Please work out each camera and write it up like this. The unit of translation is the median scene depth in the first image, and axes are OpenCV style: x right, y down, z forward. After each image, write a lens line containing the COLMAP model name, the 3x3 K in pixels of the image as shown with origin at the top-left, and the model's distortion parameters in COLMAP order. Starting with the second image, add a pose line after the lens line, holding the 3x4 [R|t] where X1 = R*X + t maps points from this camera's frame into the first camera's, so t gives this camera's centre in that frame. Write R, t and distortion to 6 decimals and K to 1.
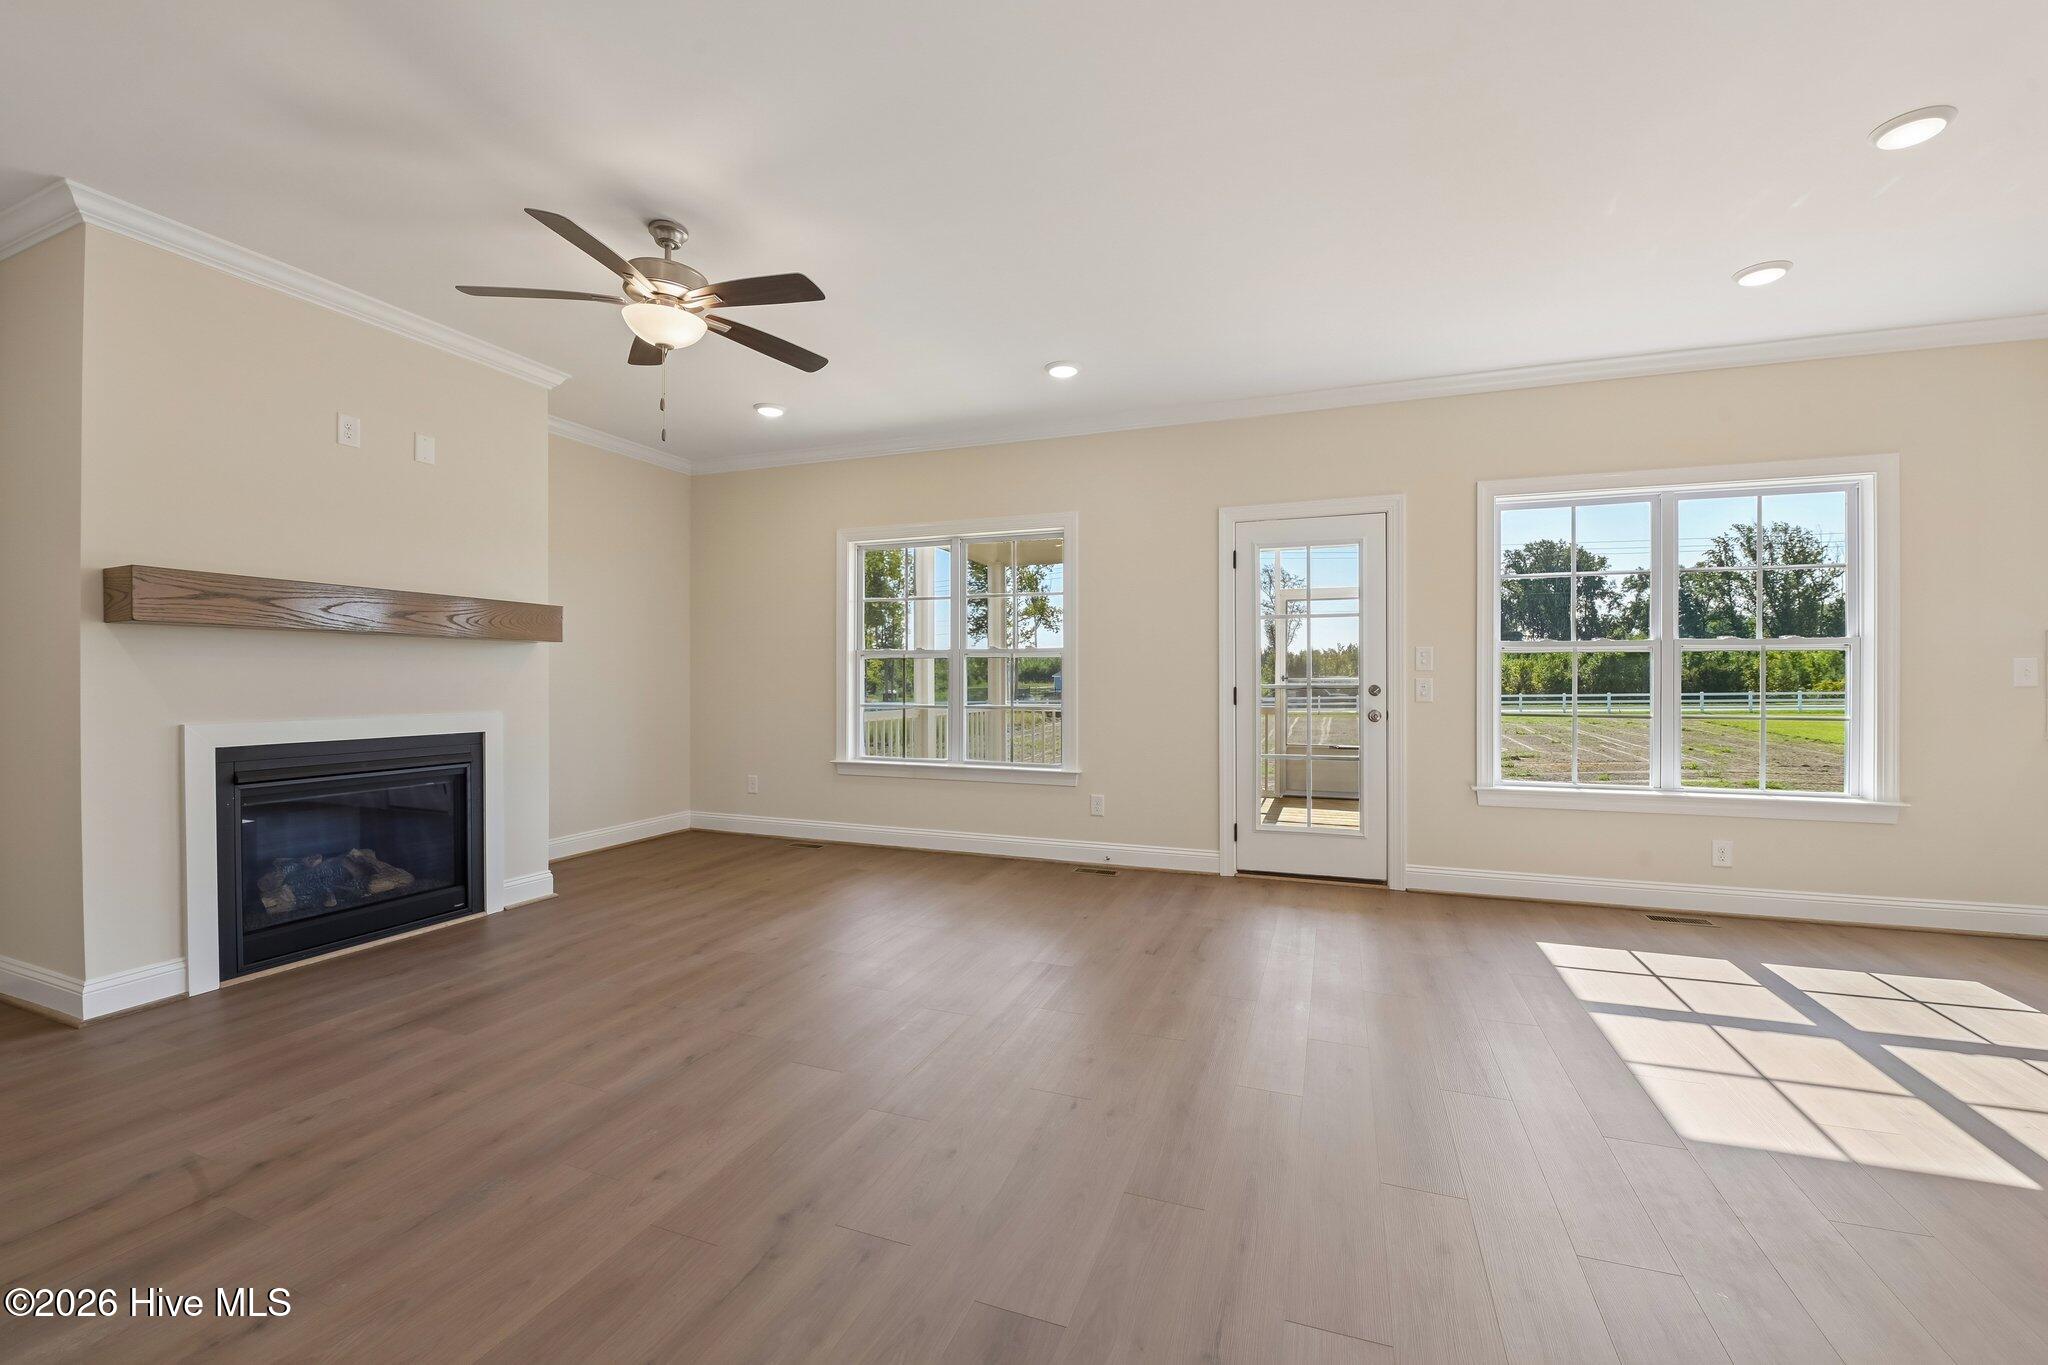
lens RADIAL K [[808.2, 0, 1035.1], [0, 808.2, 674.7], [0, 0, 1]] dist [-0.005855, -0.004546]
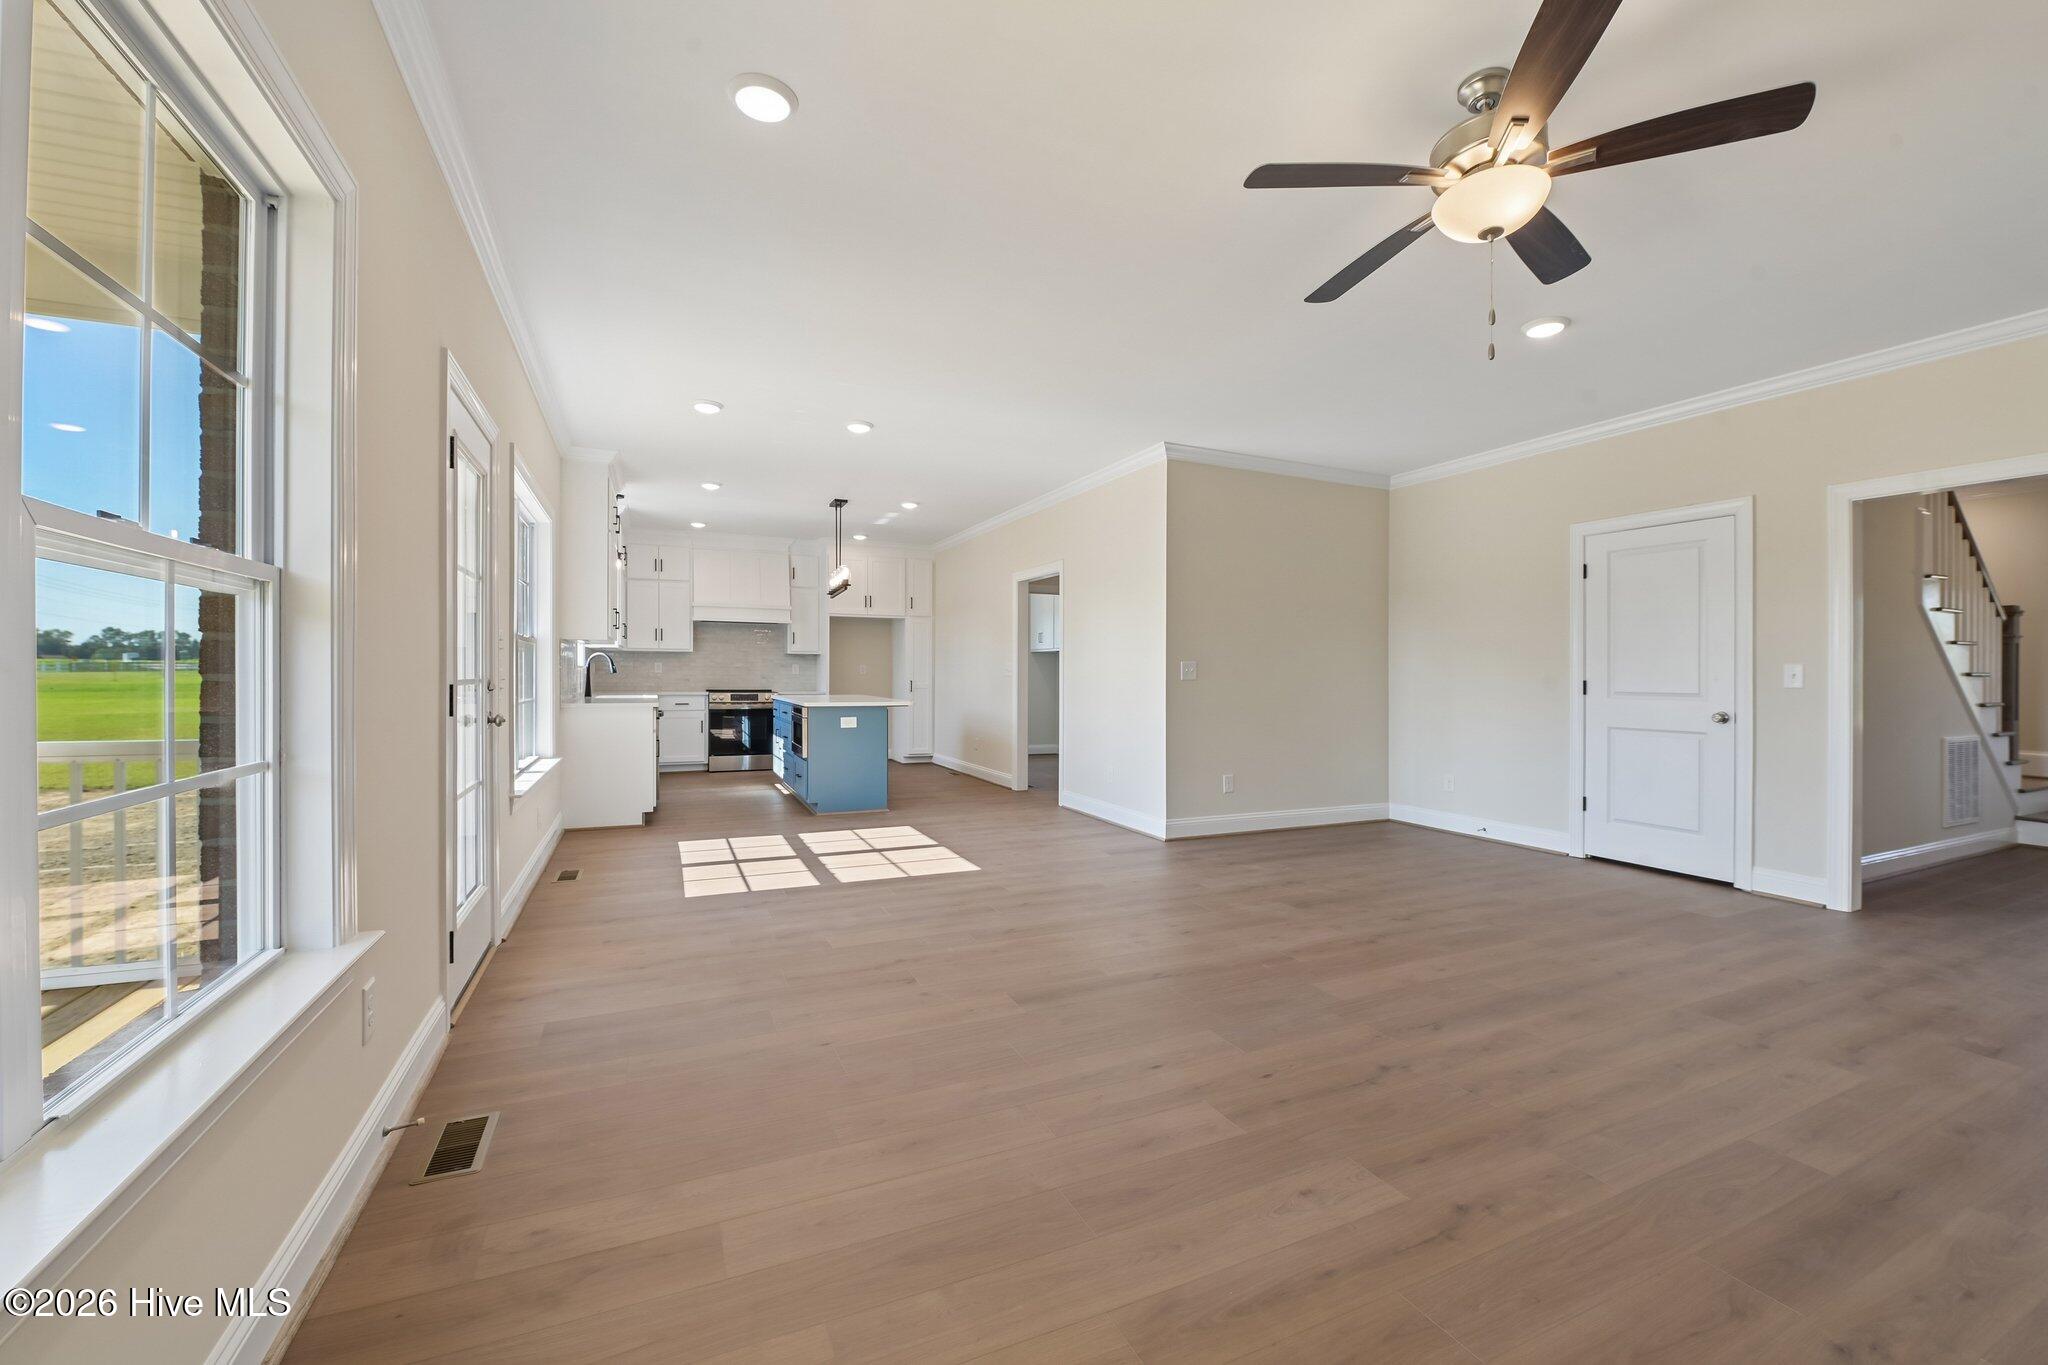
lens RADIAL K [[818.3, 0, 1034.3], [0, 818.3, 672.8], [0, 0, 1]] dist [-0.022064, 0.000496]
pose [[-0.711686, -0.001913, 0.702495, -0.611749], [-0.012436, 0.999874, -0.009875, 0.012956], [-0.702388, -0.015764, -0.711620, 1.638214]]
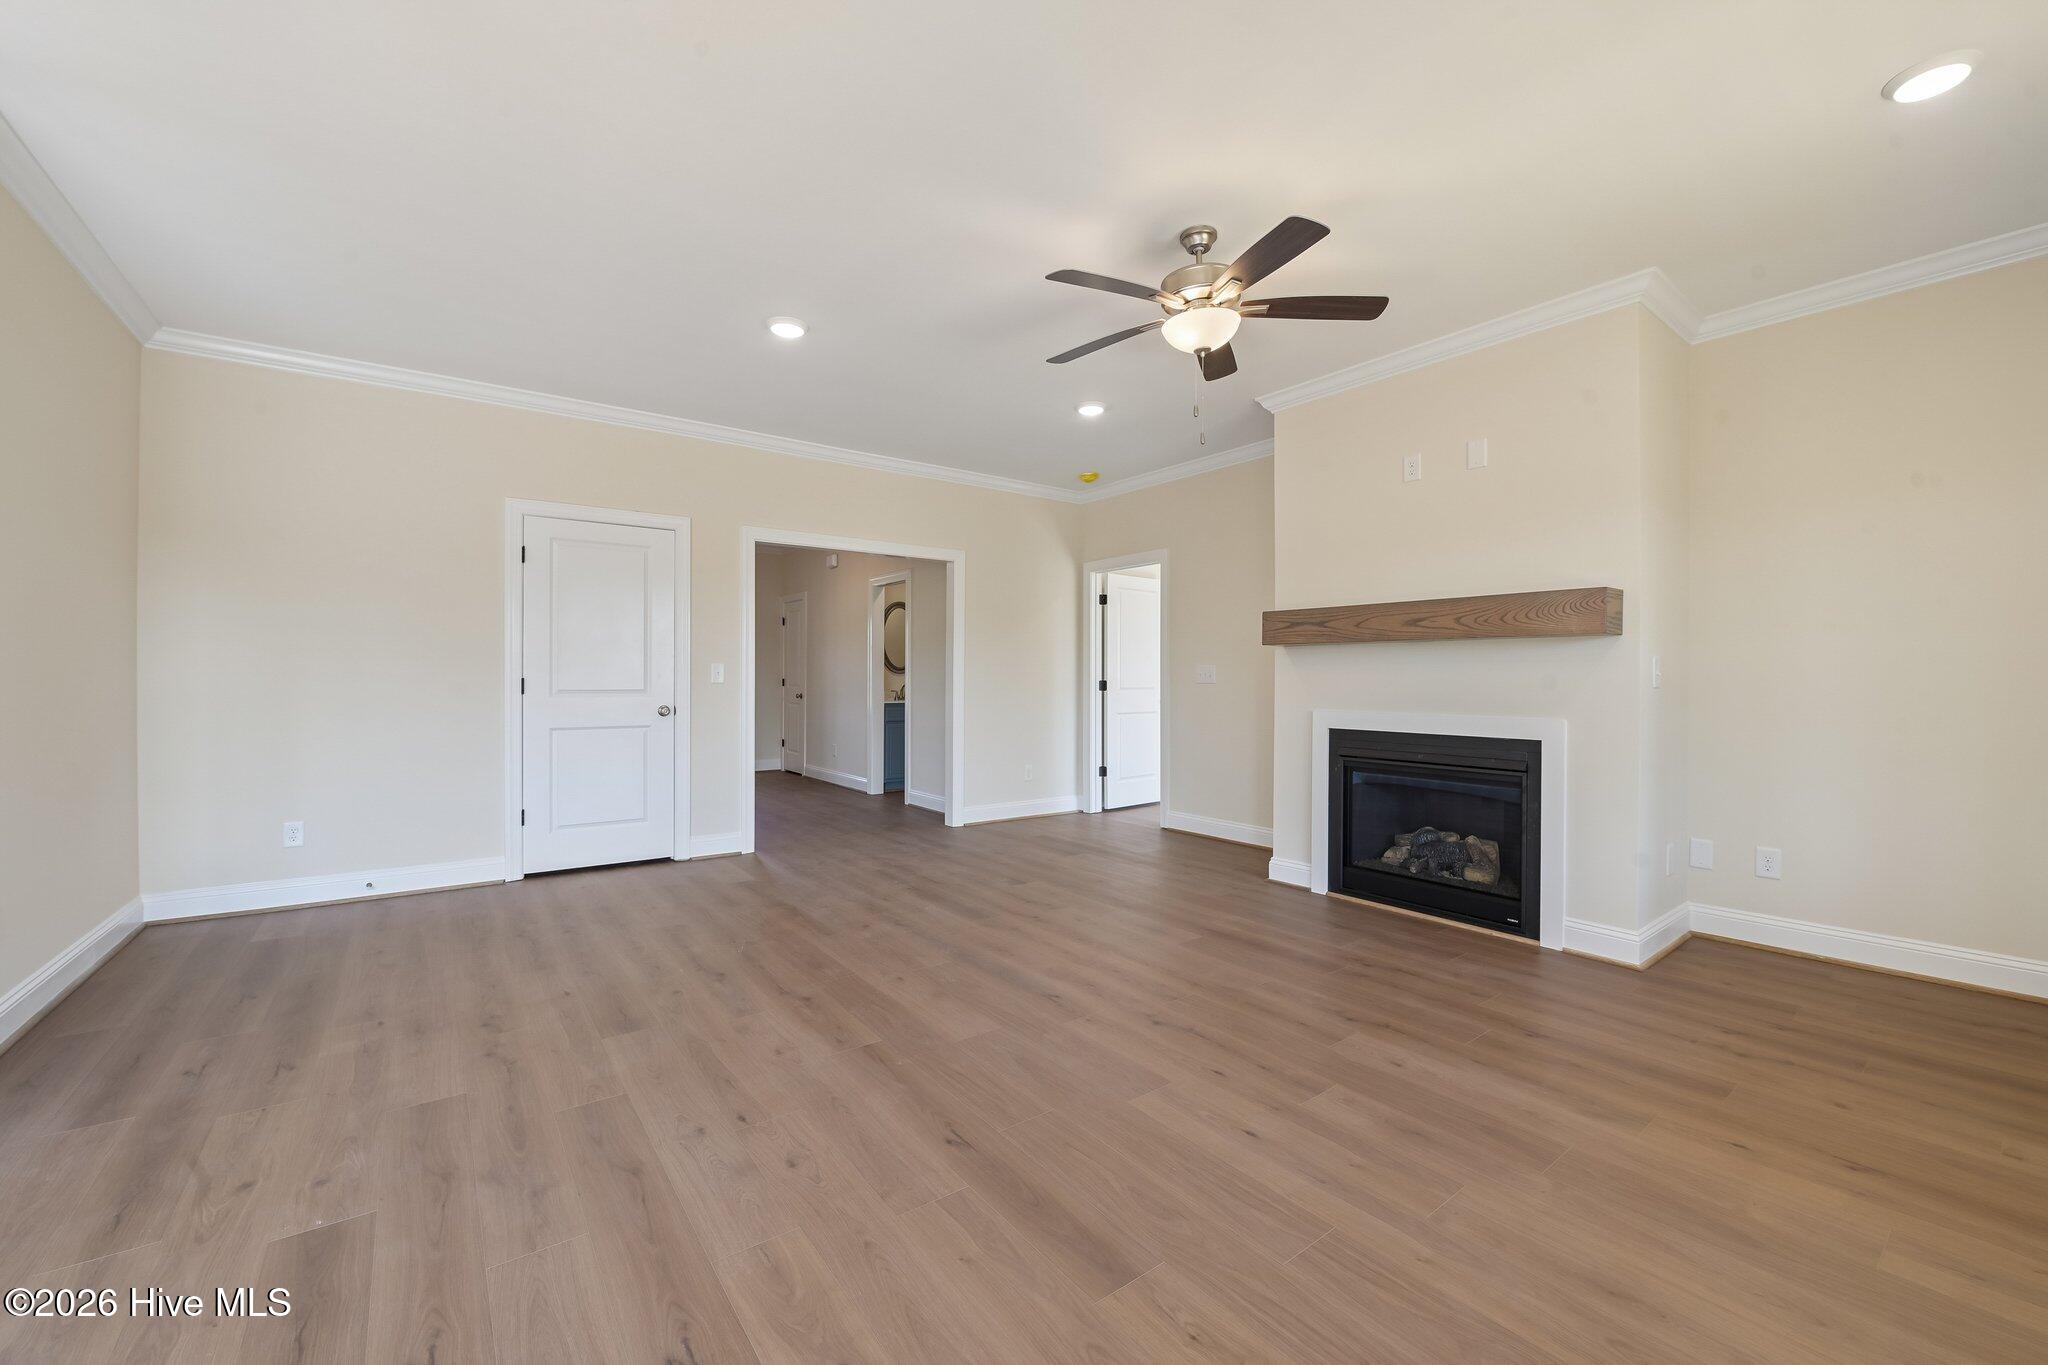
lens RADIAL K [[808.2, 0, 1020.6], [0, 808.2, 681.0], [0, 0, 1]] dist [-0.005855, -0.004546]
pose [[-0.542581, 0.002018, -0.840001, 0.462431], [0.002100, 0.999997, 0.001046, 0.003659], [0.840001, -0.001197, -0.542584, 1.222211]]
